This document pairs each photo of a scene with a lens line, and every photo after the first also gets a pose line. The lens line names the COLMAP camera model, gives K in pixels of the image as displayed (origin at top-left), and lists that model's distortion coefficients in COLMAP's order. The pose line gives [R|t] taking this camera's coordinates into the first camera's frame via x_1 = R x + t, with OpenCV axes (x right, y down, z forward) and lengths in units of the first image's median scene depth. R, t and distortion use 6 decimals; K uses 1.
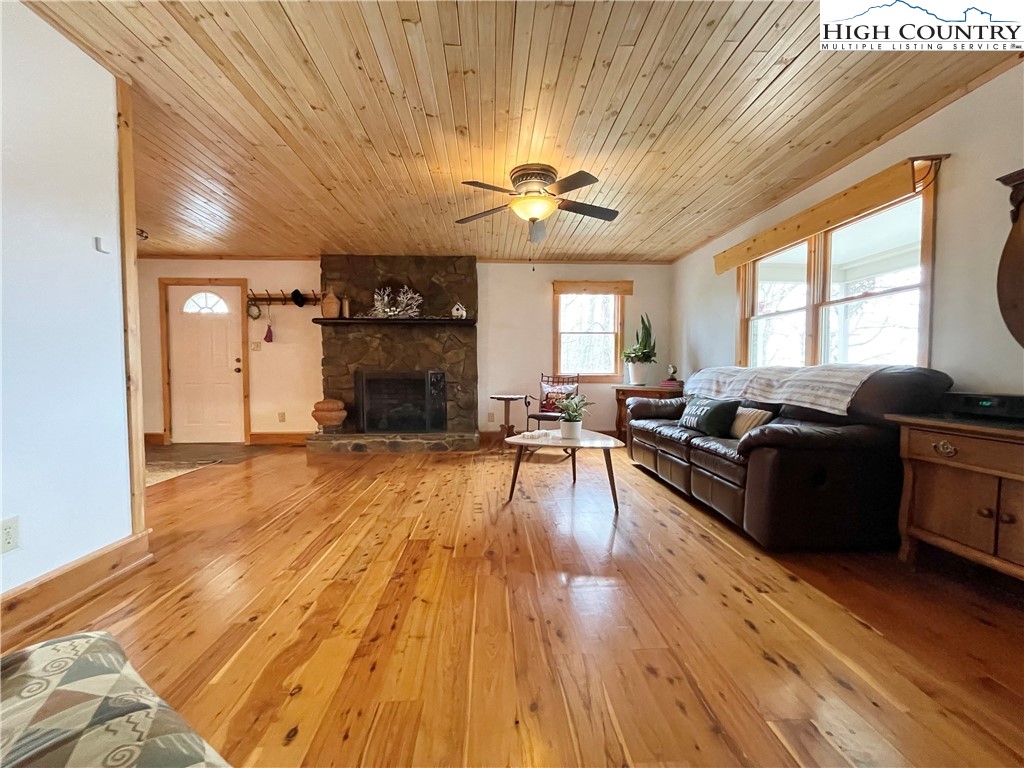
lens RADIAL K [[414.3, 0, 511.0], [0, 414.3, 384.8], [0, 0, 1]] dist [-0.004676, 0.000968]
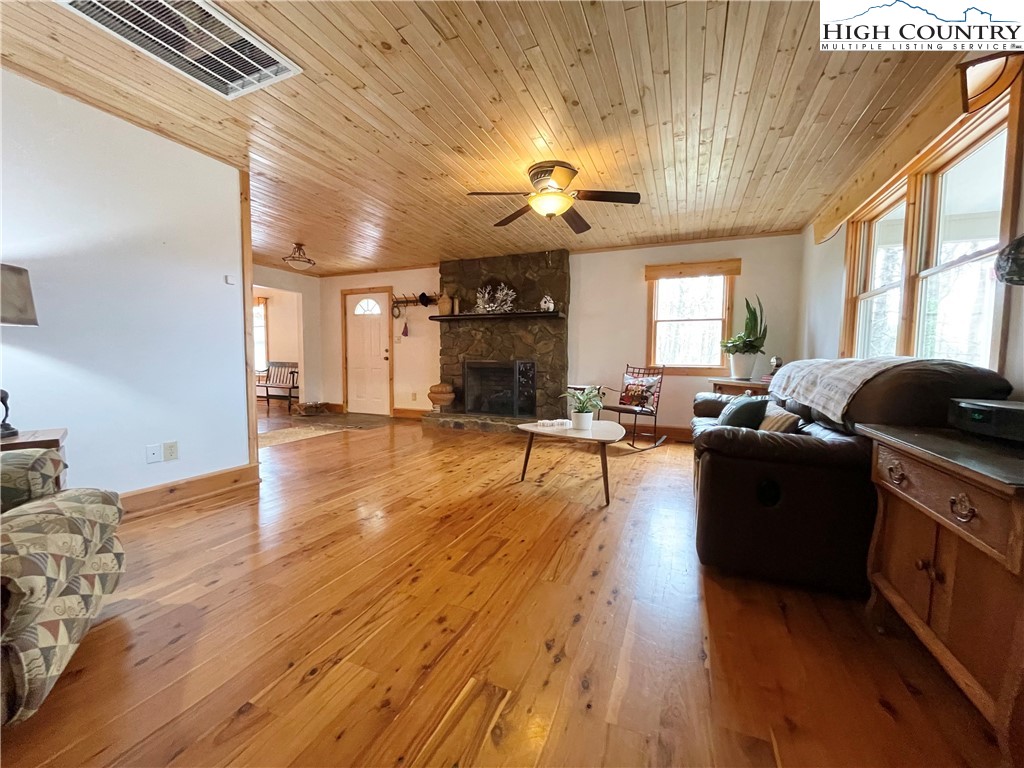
lens RADIAL K [[414.3, 0, 510.6], [0, 414.3, 385.3], [0, 0, 1]] dist [-0.004676, 0.000968]
pose [[0.899759, 0.035768, -0.434920, 0.255600], [-0.023907, 0.999179, 0.032714, -0.003650], [0.435733, -0.019037, 0.899875, 0.011453]]
